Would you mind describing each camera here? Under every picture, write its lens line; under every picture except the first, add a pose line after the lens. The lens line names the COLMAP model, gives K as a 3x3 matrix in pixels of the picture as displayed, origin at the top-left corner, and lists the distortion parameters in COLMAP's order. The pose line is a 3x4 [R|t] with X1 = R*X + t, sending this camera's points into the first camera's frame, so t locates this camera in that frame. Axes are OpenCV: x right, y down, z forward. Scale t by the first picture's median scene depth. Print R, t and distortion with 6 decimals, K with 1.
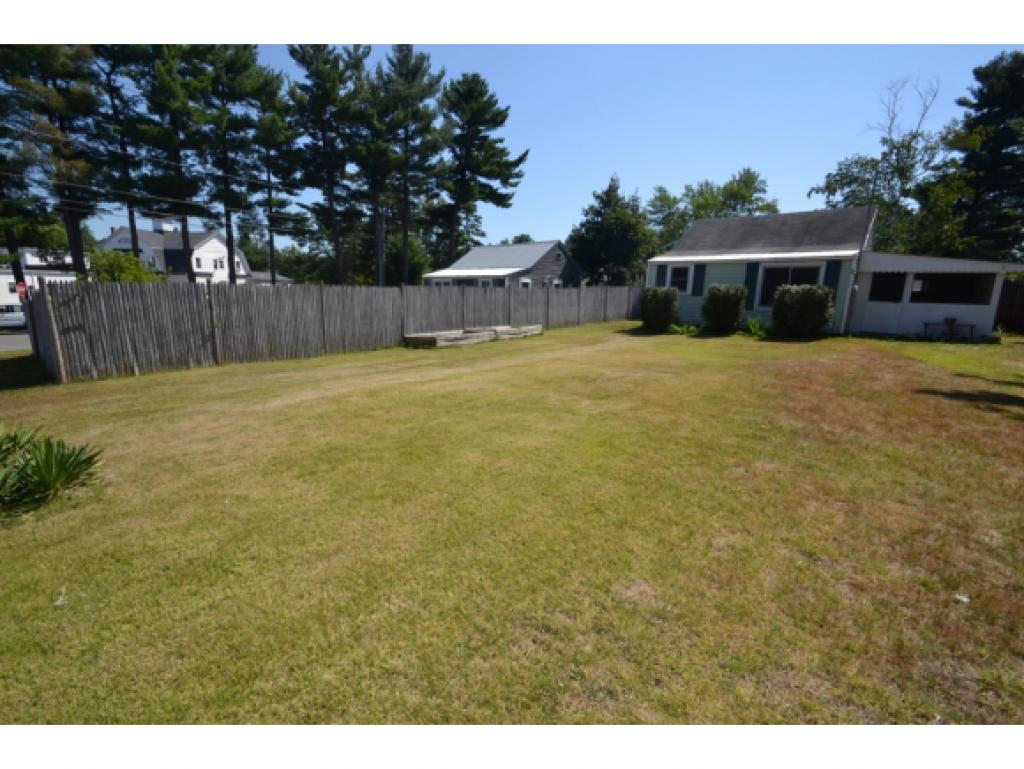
lens RADIAL K [[449.4, 0, 498.1], [0, 449.4, 387.5], [0, 0, 1]] dist [0.004200, -0.007538]
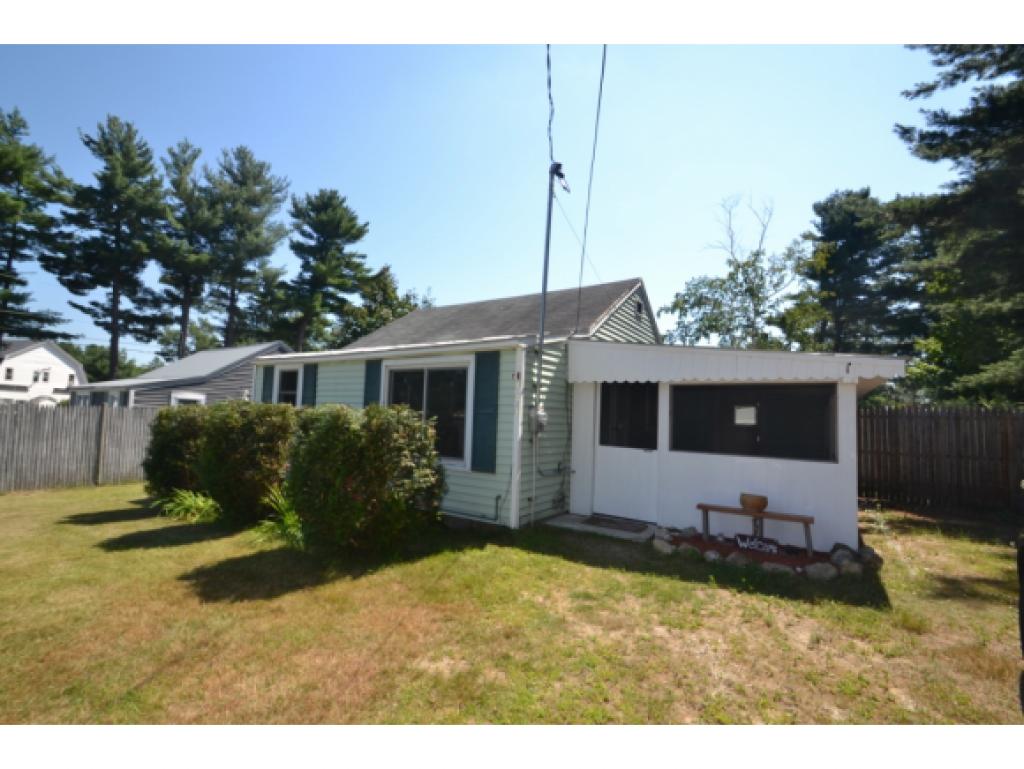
lens RADIAL K [[449.4, 0, 498.1], [0, 449.4, 387.5], [0, 0, 1]] dist [0.004200, -0.007538]
pose [[0.993537, 0.031217, 0.109133, 0.287115], [0.000129, 0.961130, -0.276097, -0.053098], [-0.113510, 0.274327, 0.954914, 0.240269]]
